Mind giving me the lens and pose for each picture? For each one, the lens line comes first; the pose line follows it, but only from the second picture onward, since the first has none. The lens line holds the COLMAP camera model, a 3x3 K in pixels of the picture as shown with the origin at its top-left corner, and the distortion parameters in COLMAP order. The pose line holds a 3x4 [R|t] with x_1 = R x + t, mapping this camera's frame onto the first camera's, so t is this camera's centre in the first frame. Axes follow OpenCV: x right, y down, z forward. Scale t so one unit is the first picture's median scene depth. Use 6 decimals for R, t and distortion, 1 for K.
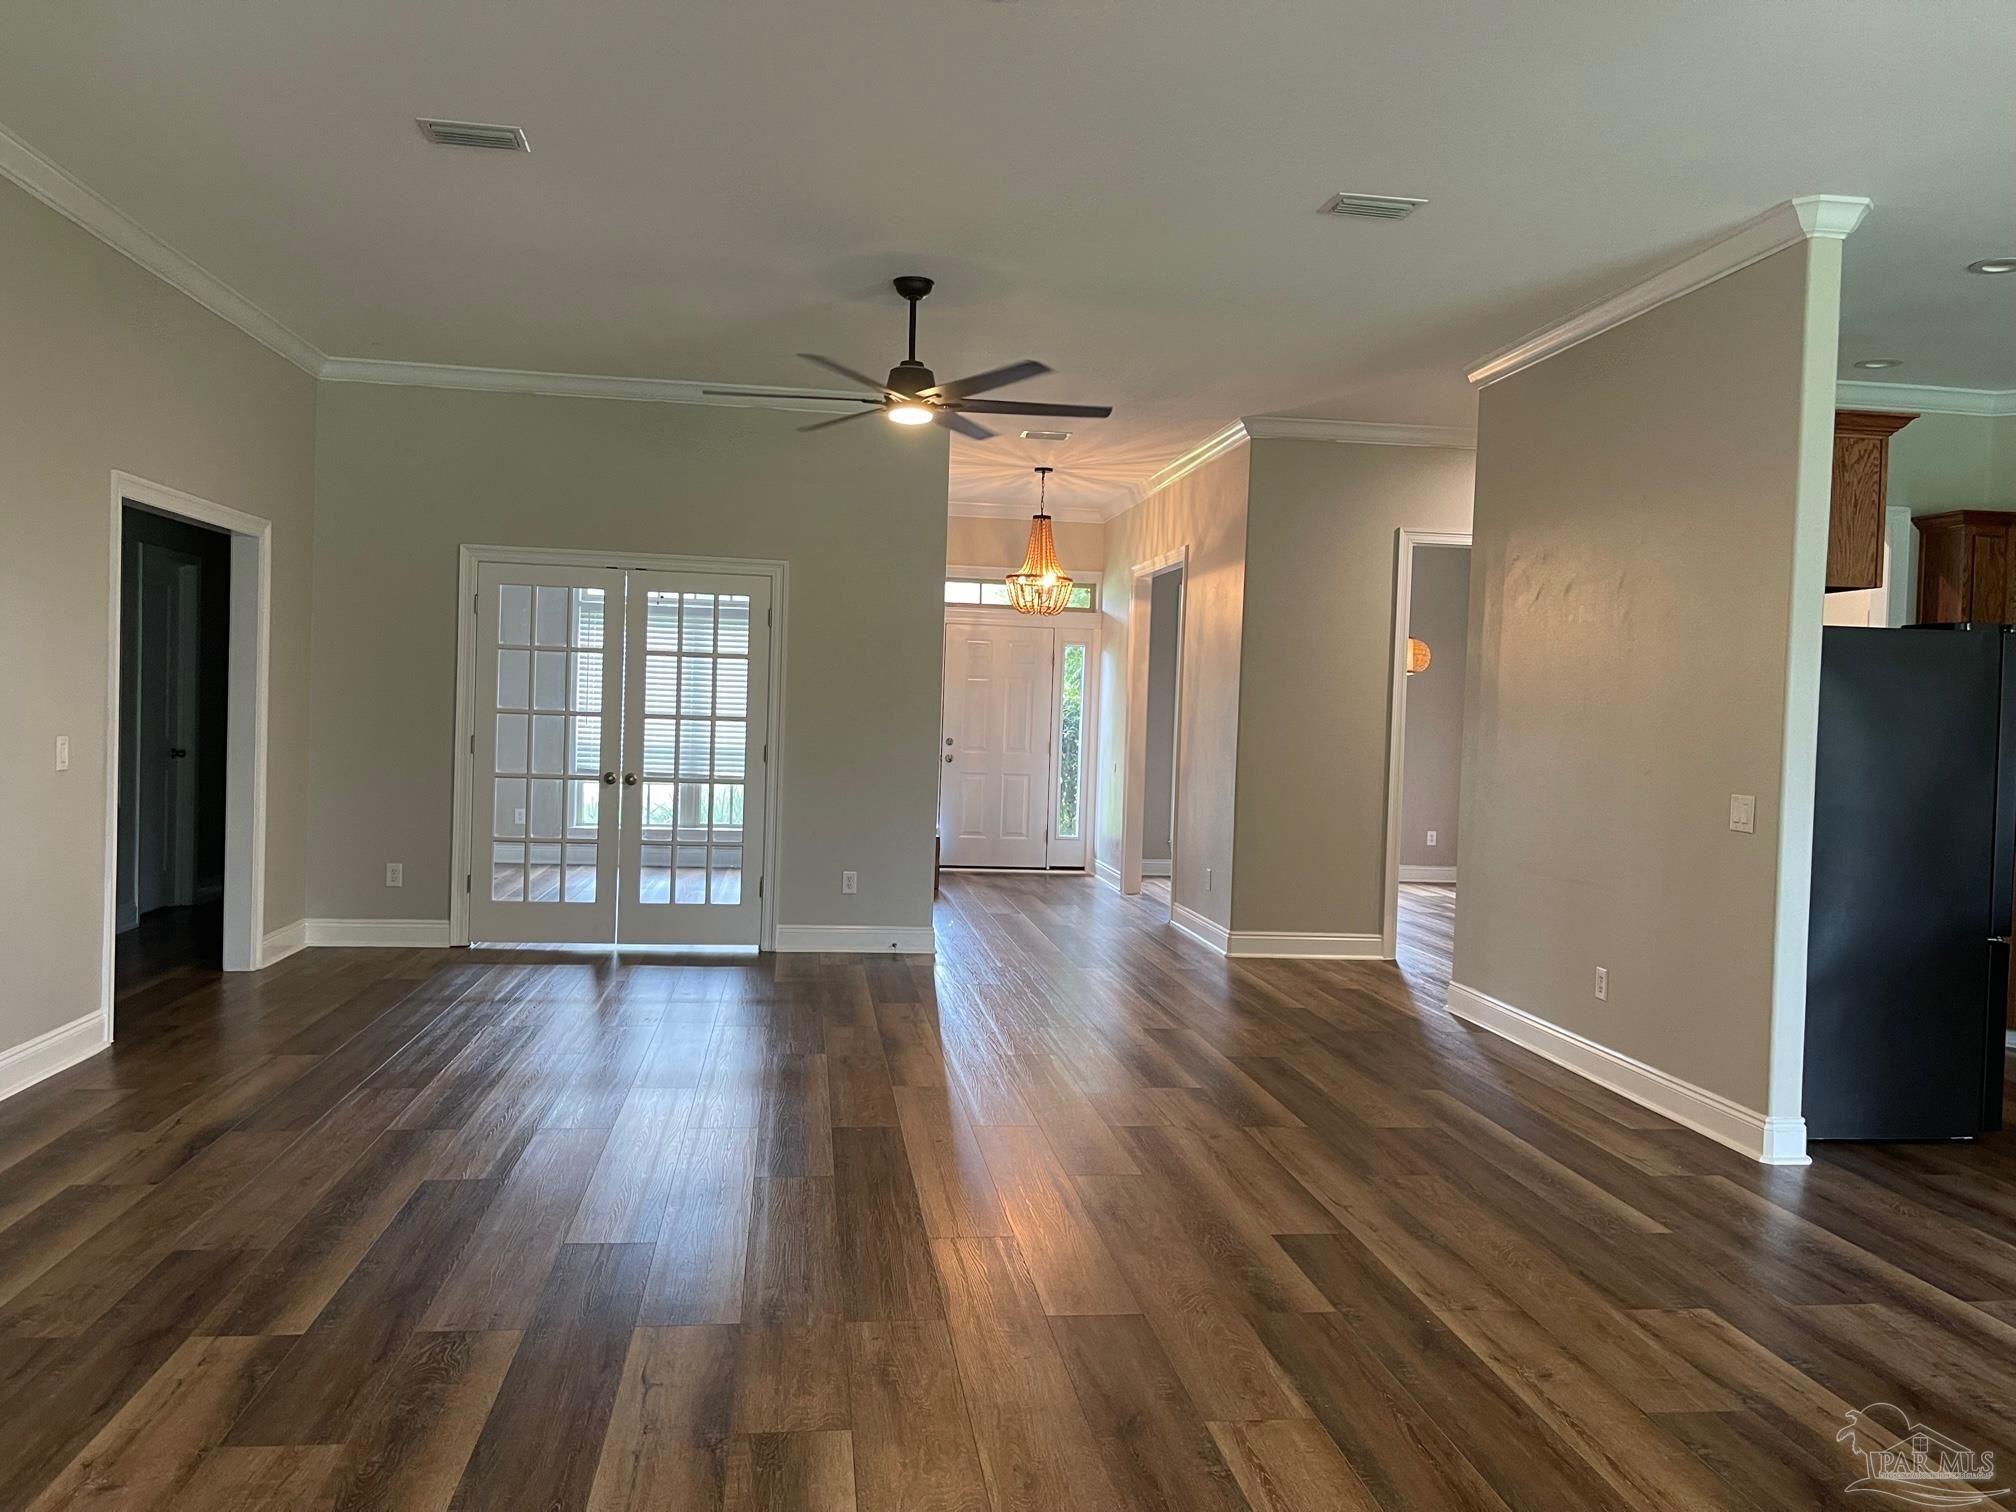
lens RADIAL K [[1531.6, 0, 1008.0], [0, 1531.6, 756.0], [0, 0, 1]] dist [-0.000193, -0.000339]
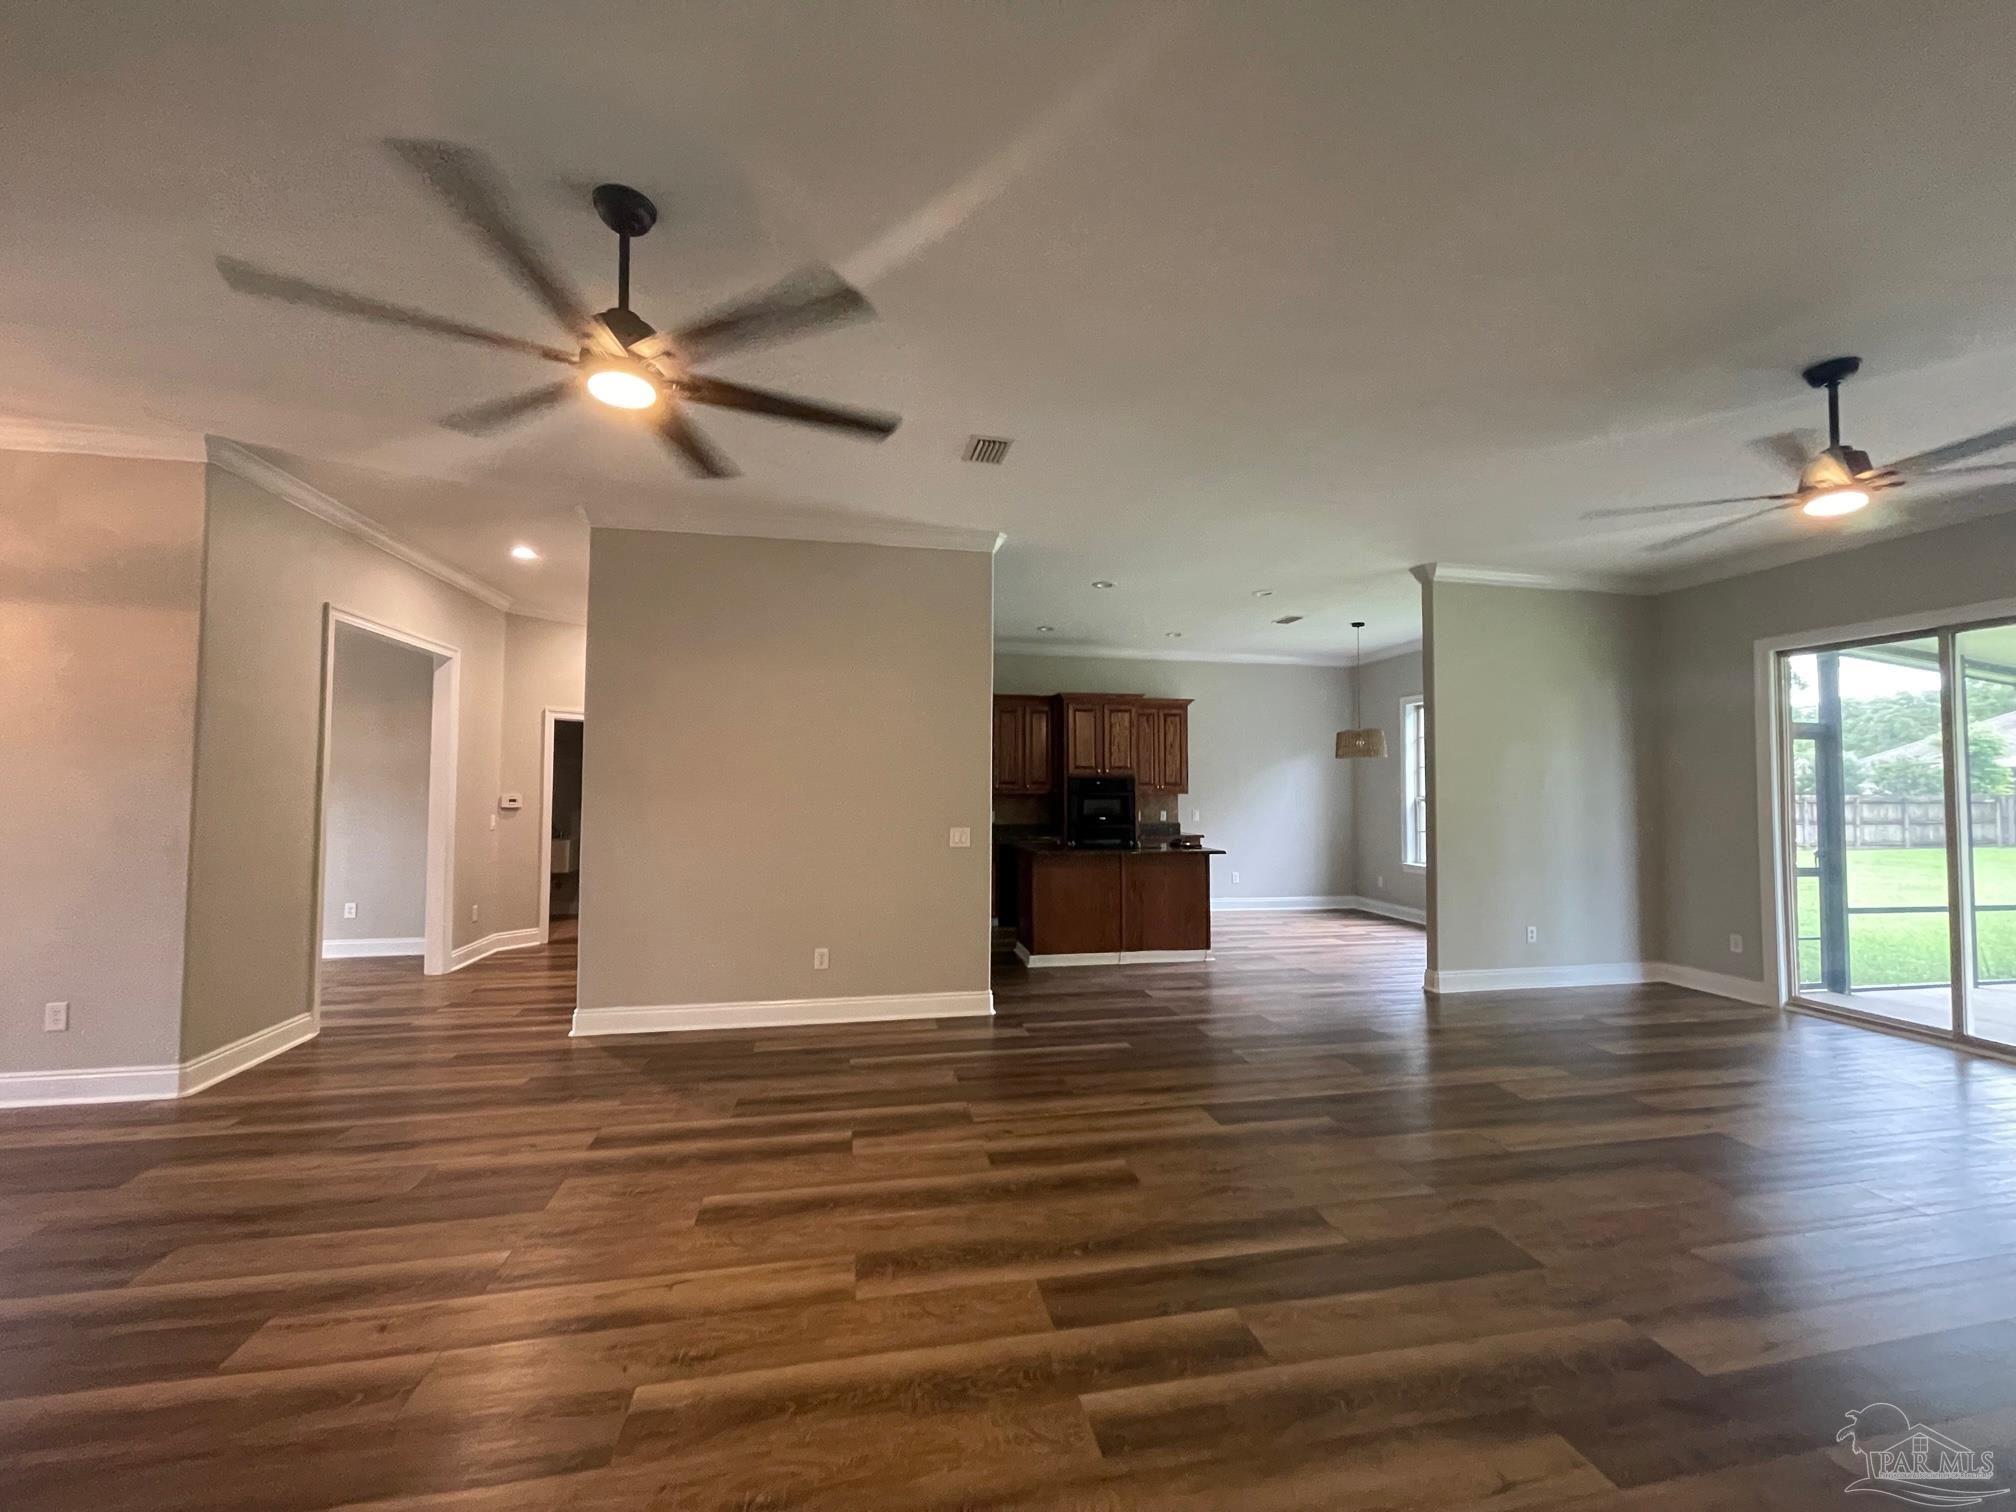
lens RADIAL K [[803.5, 0, 1008.0], [0, 803.5, 756.0], [0, 0, 1]] dist [0.009483, -0.000199]
pose [[-0.071370, 0.002974, 0.997445, -0.608632], [0.020505, 0.999789, -0.001514, -0.075667], [-0.997239, 0.020344, -0.071416, 1.164379]]
